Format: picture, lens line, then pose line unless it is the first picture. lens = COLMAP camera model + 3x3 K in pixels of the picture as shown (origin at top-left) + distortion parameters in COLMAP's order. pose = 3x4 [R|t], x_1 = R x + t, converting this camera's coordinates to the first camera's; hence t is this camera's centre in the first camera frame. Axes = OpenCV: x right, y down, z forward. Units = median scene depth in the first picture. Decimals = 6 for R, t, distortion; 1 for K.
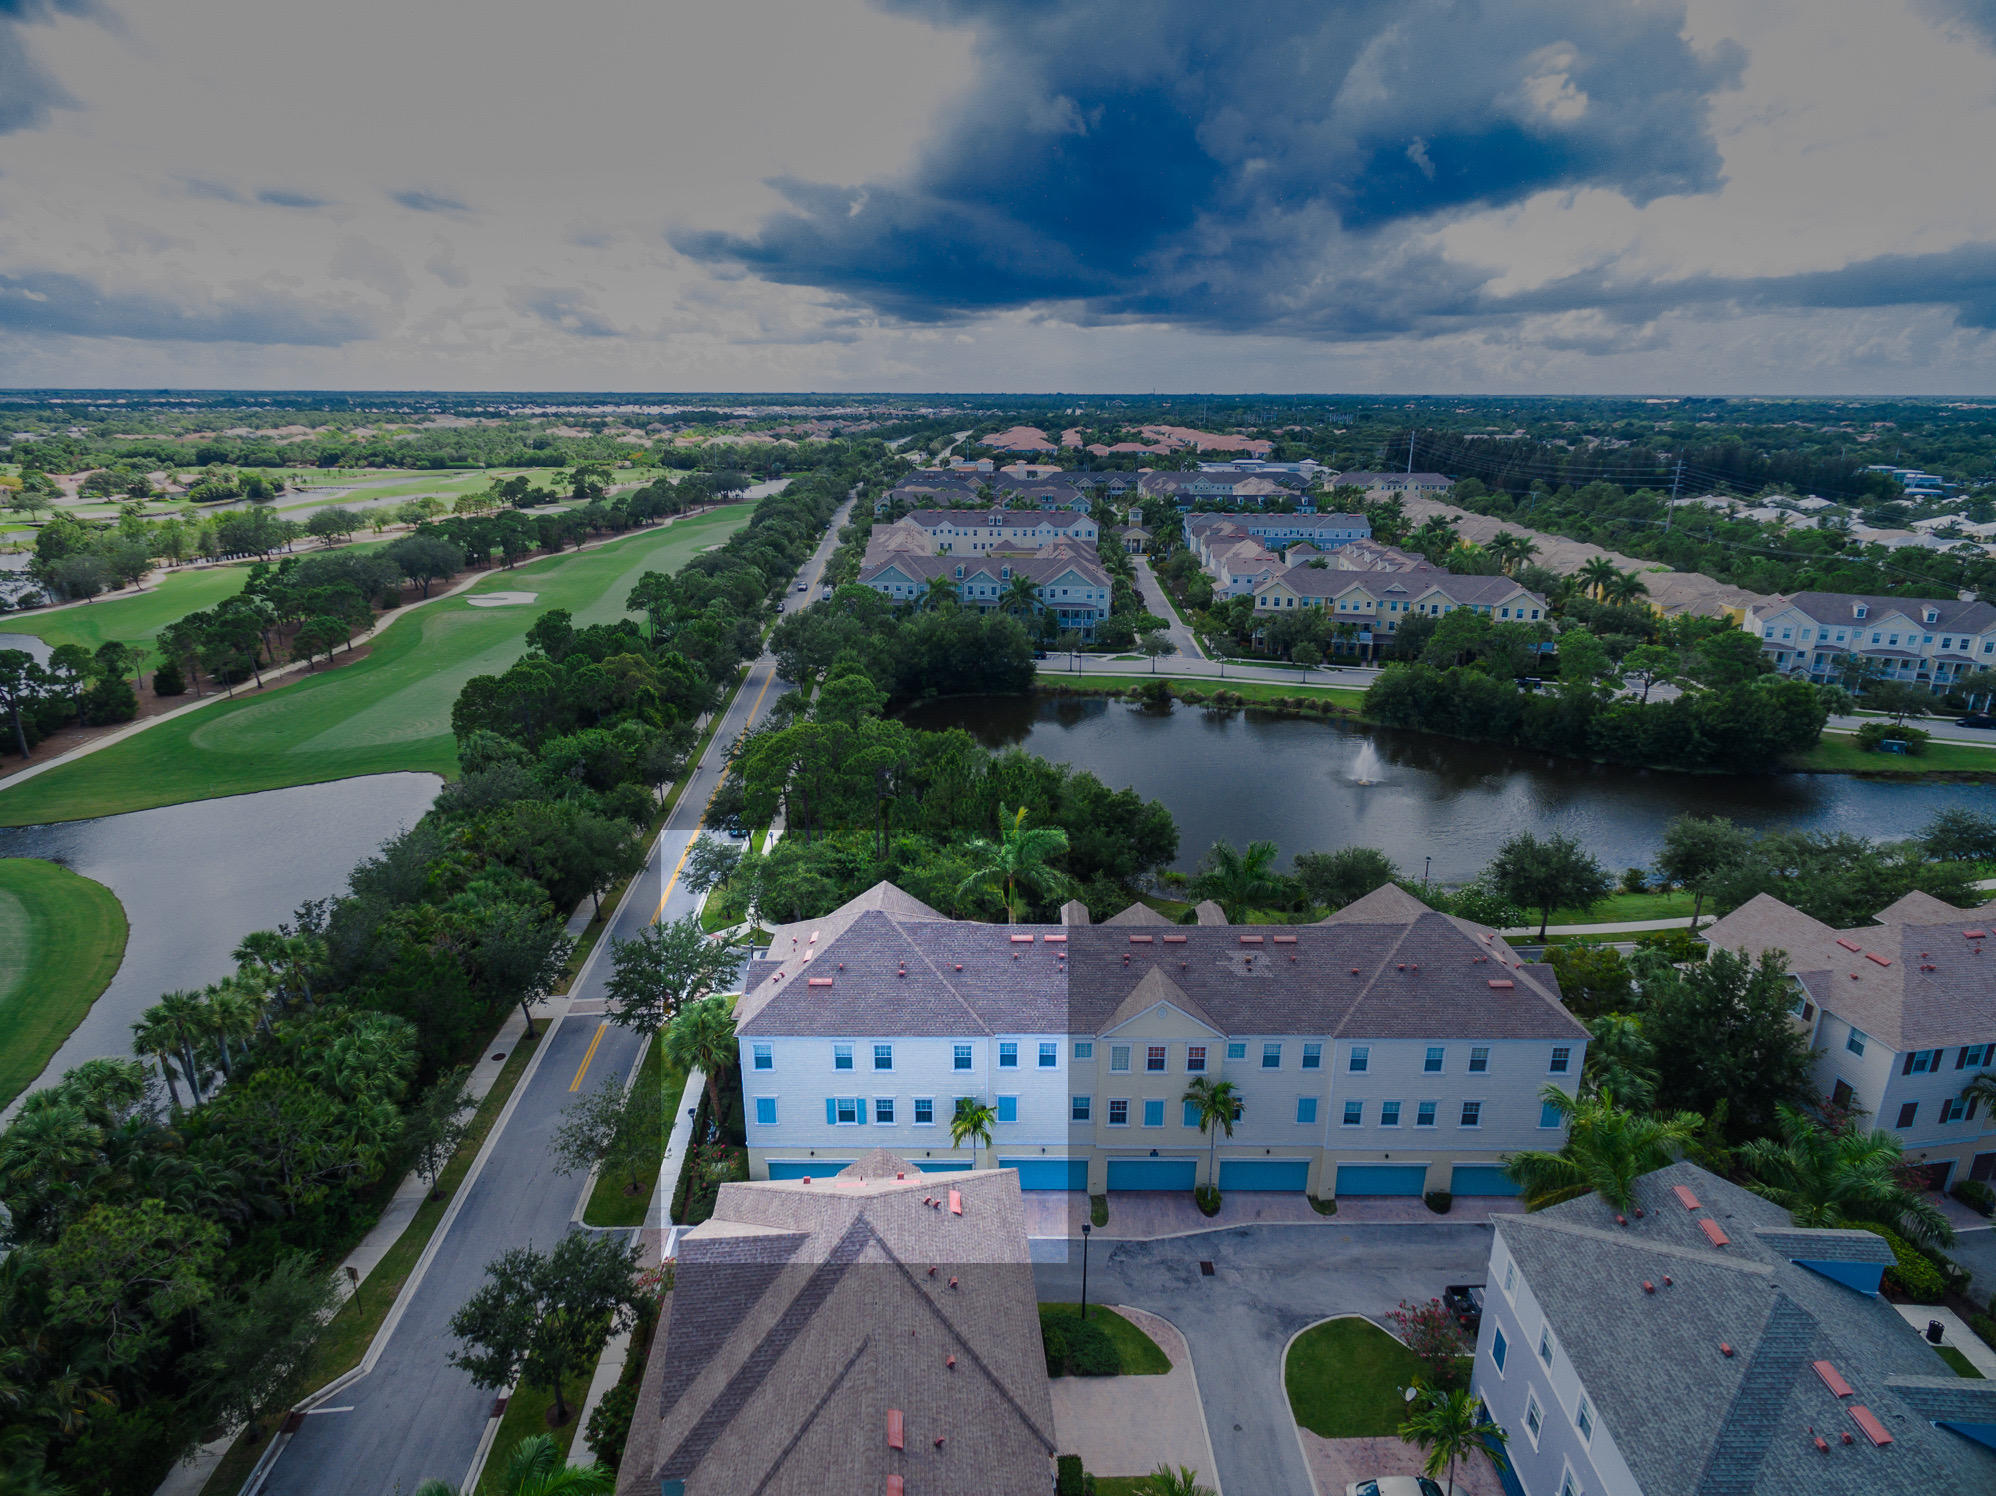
lens RADIAL K [[1110.5, 0, 998.0], [0, 1110.5, 748.0], [0, 0, 1]] dist [0.000832, -0.001130]
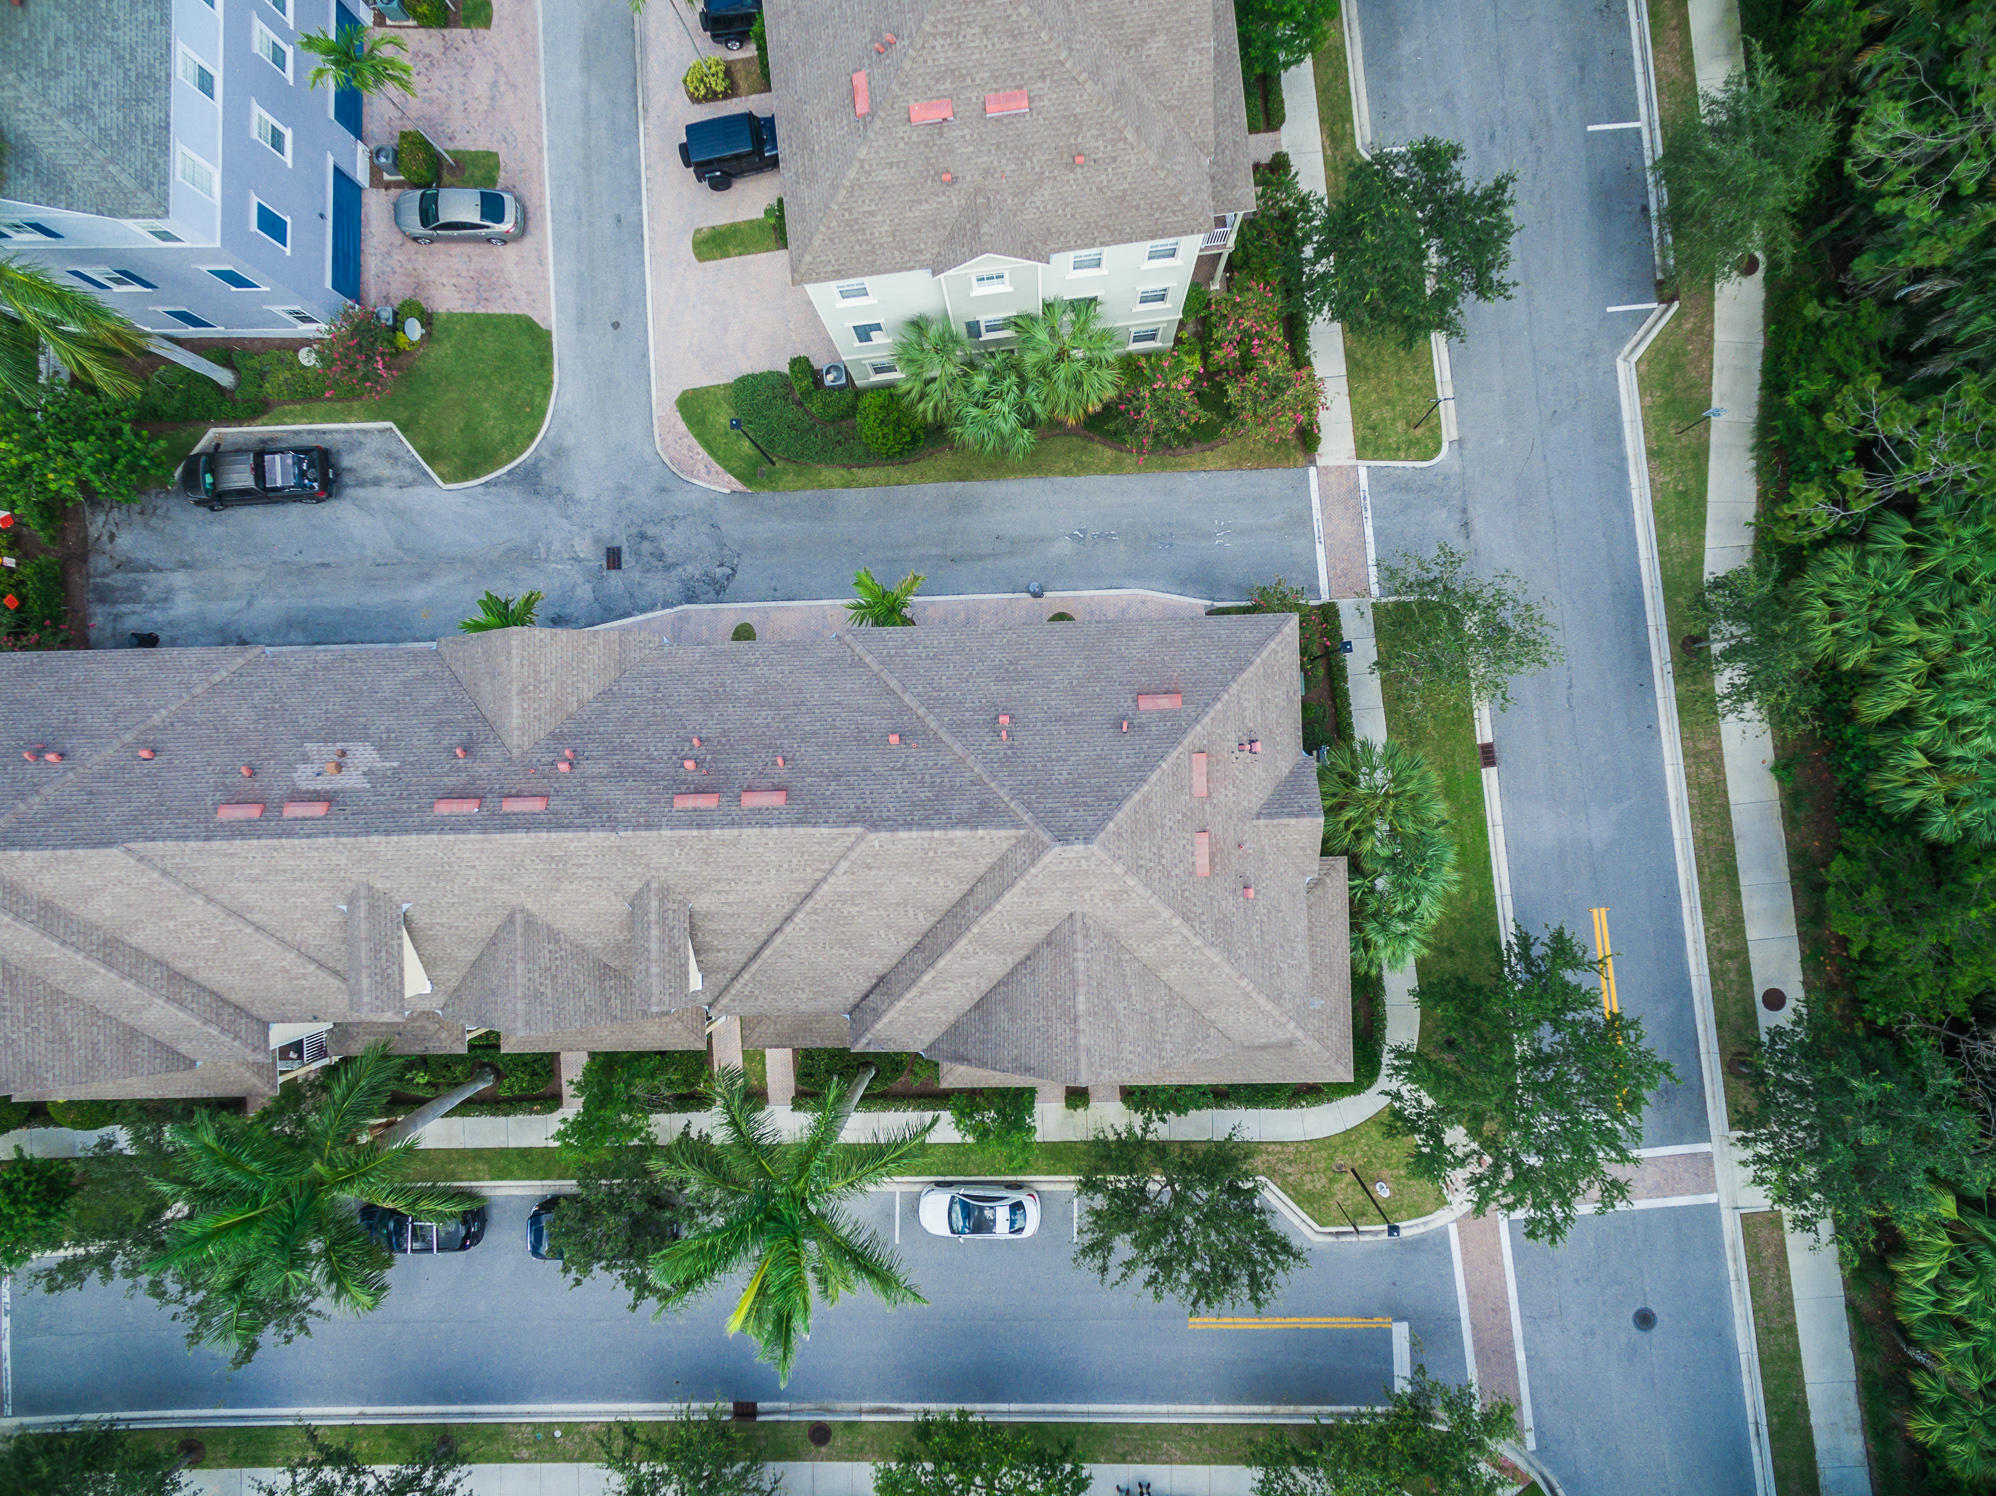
lens RADIAL K [[1110.5, 0, 998.0], [0, 1110.5, 748.0], [0, 0, 1]] dist [0.000832, -0.001130]
pose [[-0.998722, 0.028036, 0.042059, -0.038308], [0.031676, -0.301274, 0.953011, -0.106382], [0.039390, 0.953125, 0.300001, 0.313048]]
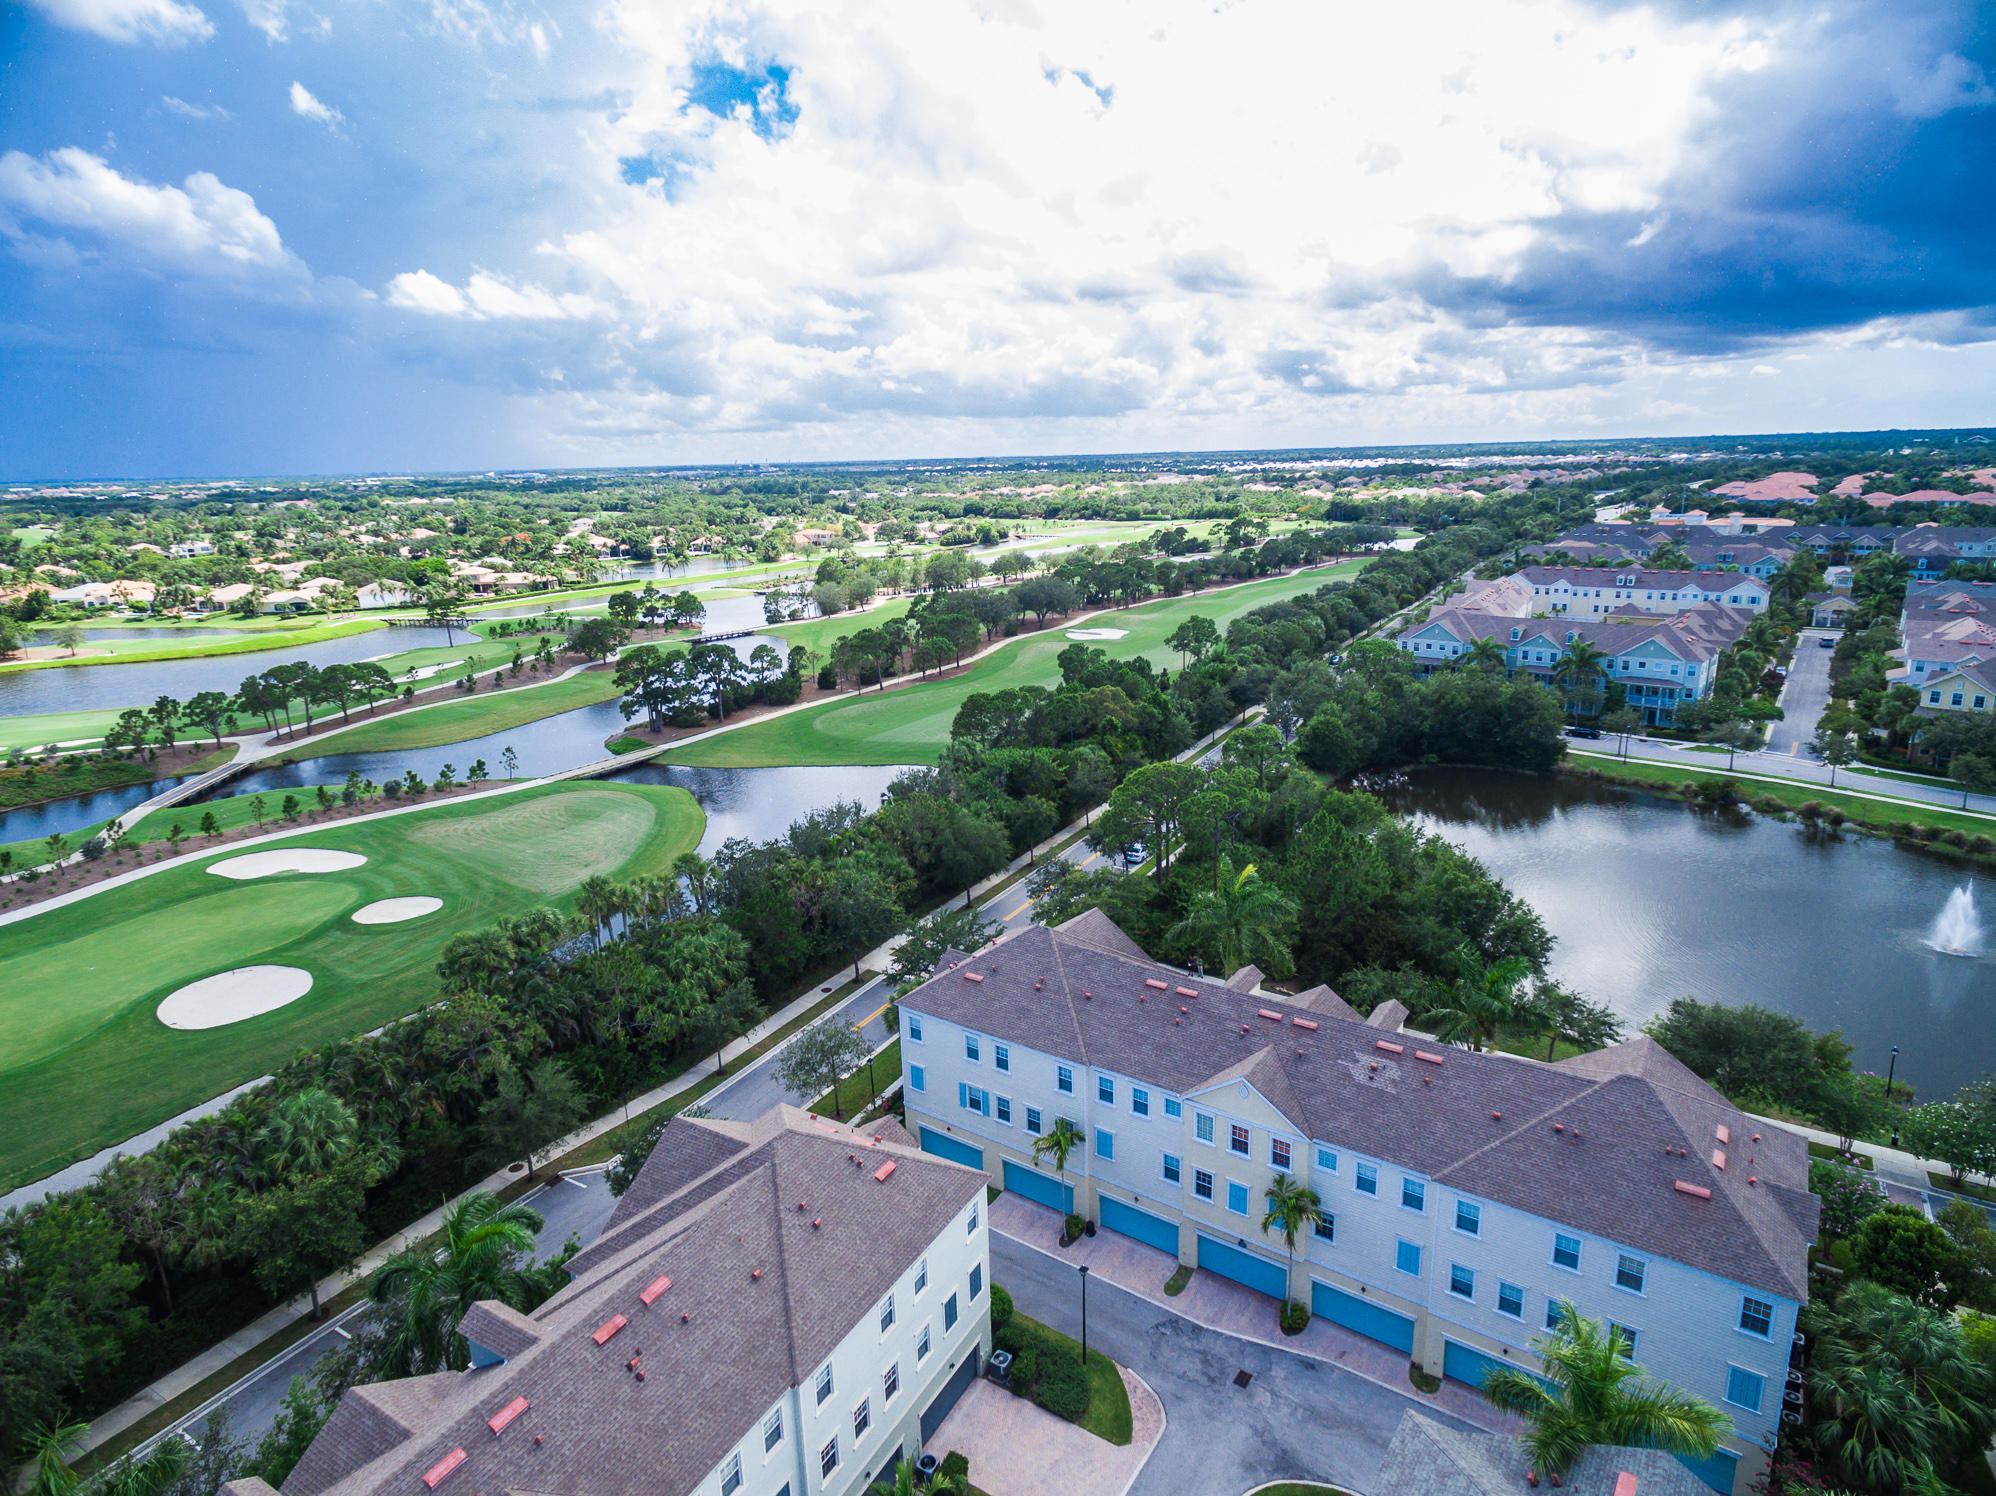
lens RADIAL K [[1110.5, 0, 998.0], [0, 1110.5, 748.0], [0, 0, 1]] dist [0.000832, -0.001130]
pose [[0.817645, 0.118536, -0.563388, 0.165771], [-0.143770, 0.989611, -0.000440, -0.006667], [0.557483, 0.081358, 0.826192, 0.029080]]
